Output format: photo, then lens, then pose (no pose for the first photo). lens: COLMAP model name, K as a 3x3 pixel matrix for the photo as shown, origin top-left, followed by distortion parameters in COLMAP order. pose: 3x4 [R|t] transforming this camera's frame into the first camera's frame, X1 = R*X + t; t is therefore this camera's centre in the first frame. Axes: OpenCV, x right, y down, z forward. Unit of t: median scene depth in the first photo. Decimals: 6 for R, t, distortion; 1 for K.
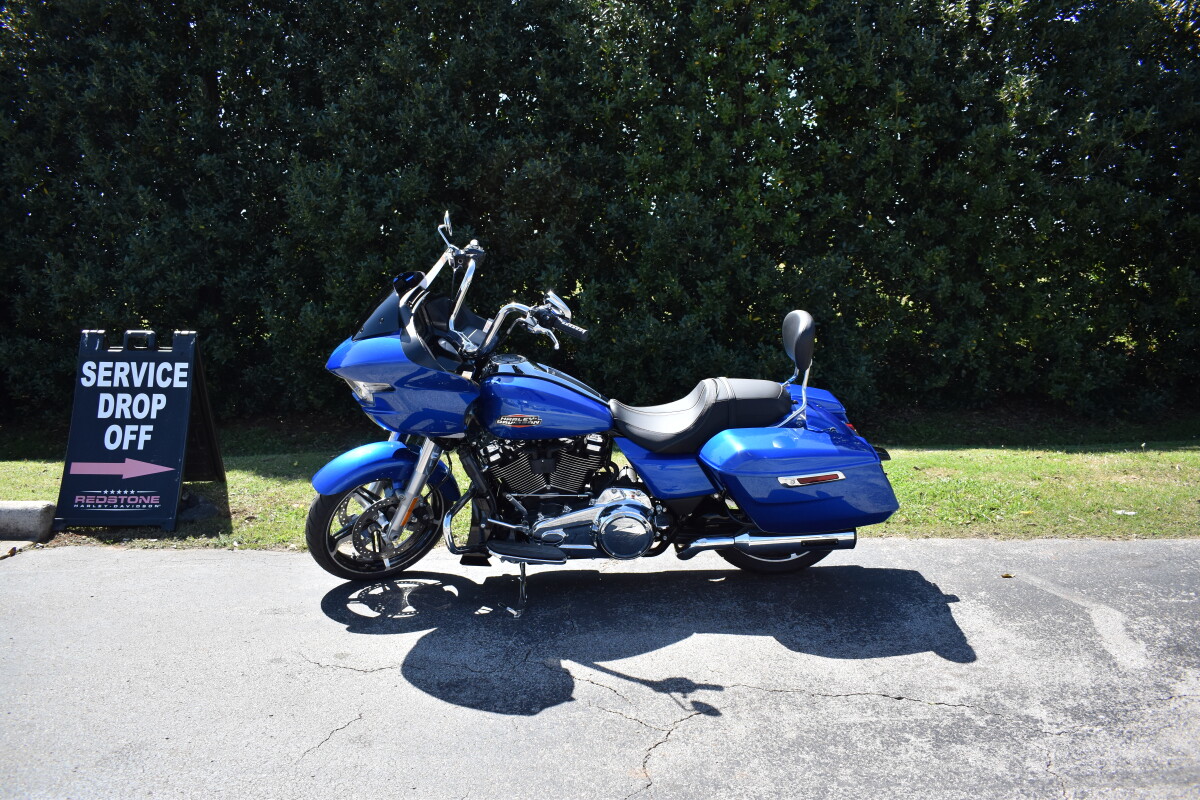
lens RADIAL K [[929.2, 0, 605.9], [0, 929.2, 413.2], [0, 0, 1]] dist [-0.087190, 0.007465]
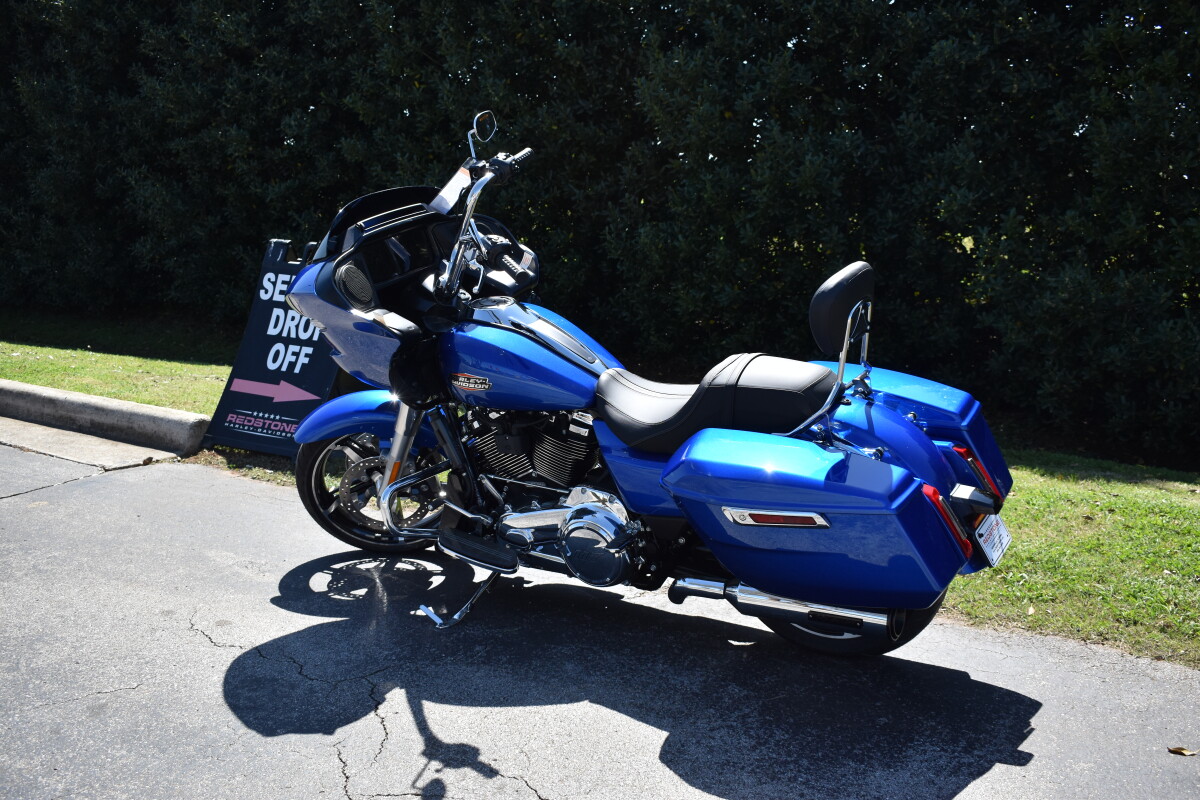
lens RADIAL K [[1197.5, 0, 599.5], [0, 1197.5, 396.7], [0, 0, 1]] dist [-0.074054, 0.000000]
pose [[0.842771, 0.117998, -0.525179, 0.386728], [-0.106647, 0.992939, 0.051956, -0.031696], [0.527602, 0.012222, 0.849404, 0.146033]]
